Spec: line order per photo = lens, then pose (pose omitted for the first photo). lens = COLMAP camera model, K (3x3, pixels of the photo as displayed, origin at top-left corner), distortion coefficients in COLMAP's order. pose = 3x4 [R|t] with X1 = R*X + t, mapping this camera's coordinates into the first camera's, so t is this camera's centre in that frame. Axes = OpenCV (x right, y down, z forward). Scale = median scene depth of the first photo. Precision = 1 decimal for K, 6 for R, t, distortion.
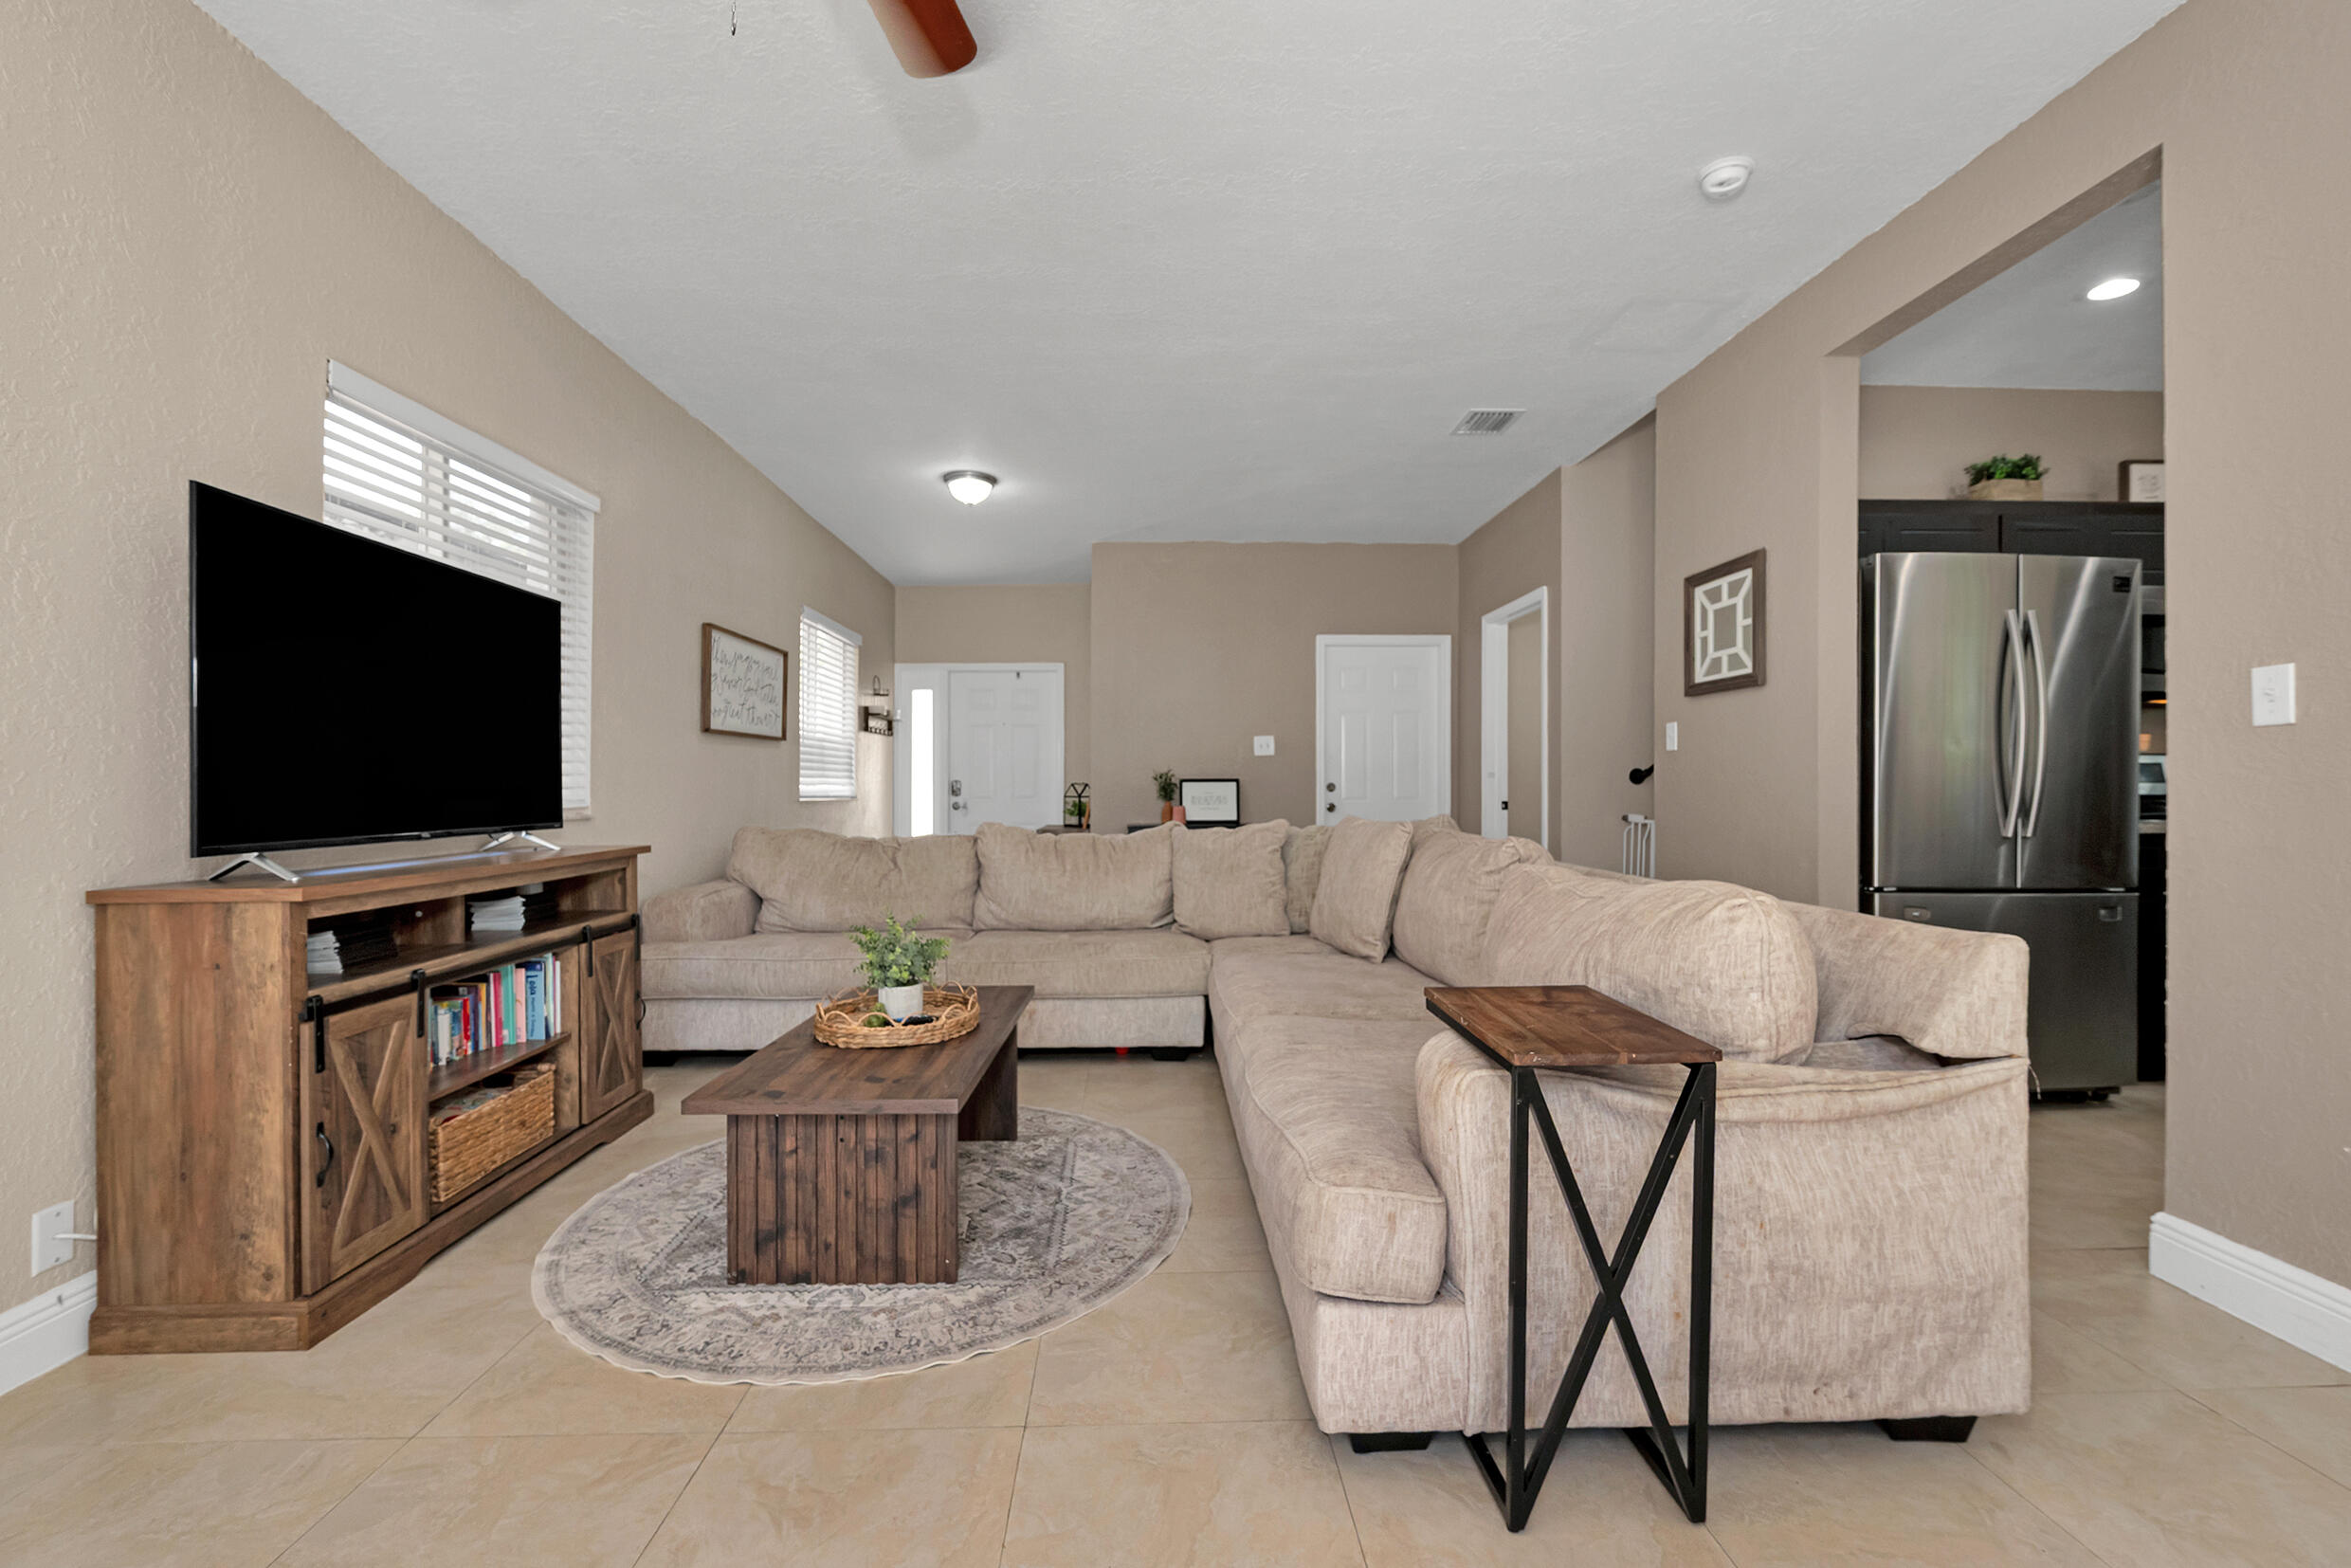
lens RADIAL K [[987.4, 0, 1178.7], [0, 987.4, 776.5], [0, 0, 1]] dist [-0.004664, -0.000411]
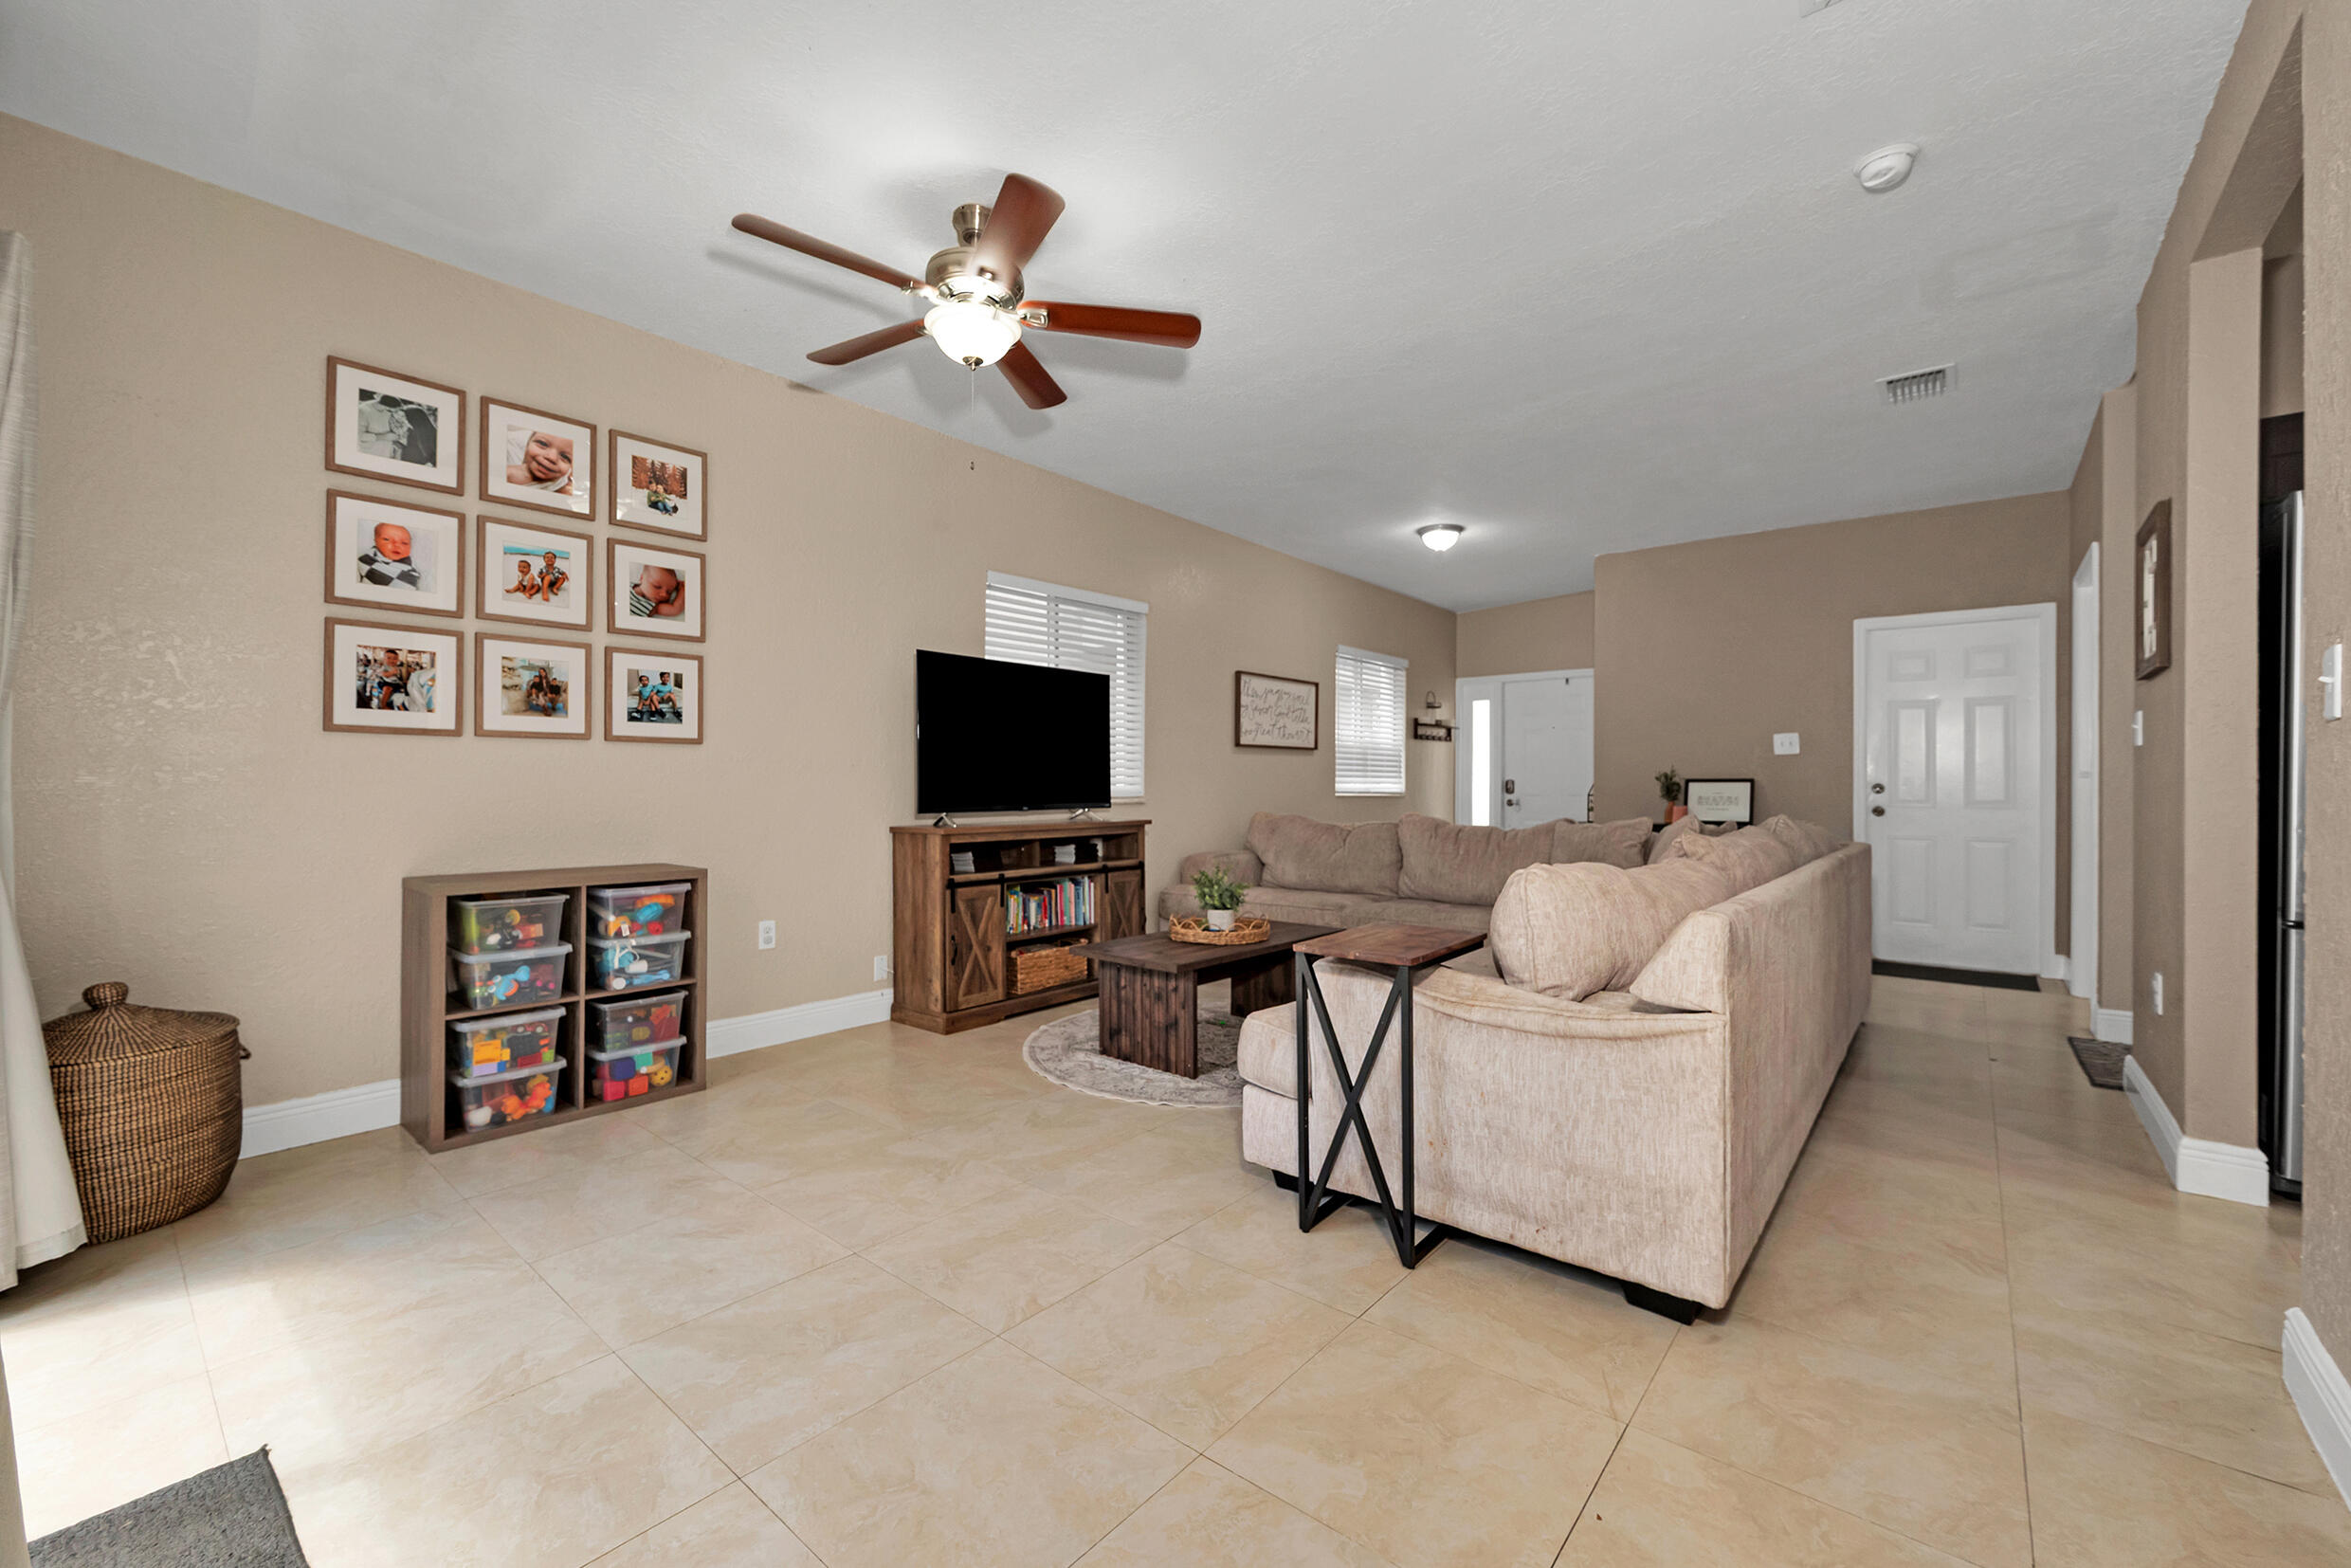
lens RADIAL K [[957.7, 0, 1175.5], [0, 957.7, 784.0], [0, 0, 1]] dist [-0.000895, -0.000080]
pose [[0.742986, 0.005233, -0.669286, 0.829270], [0.001229, 0.999957, 0.009182, -0.005764], [0.669305, -0.007644, 0.742948, -0.227908]]
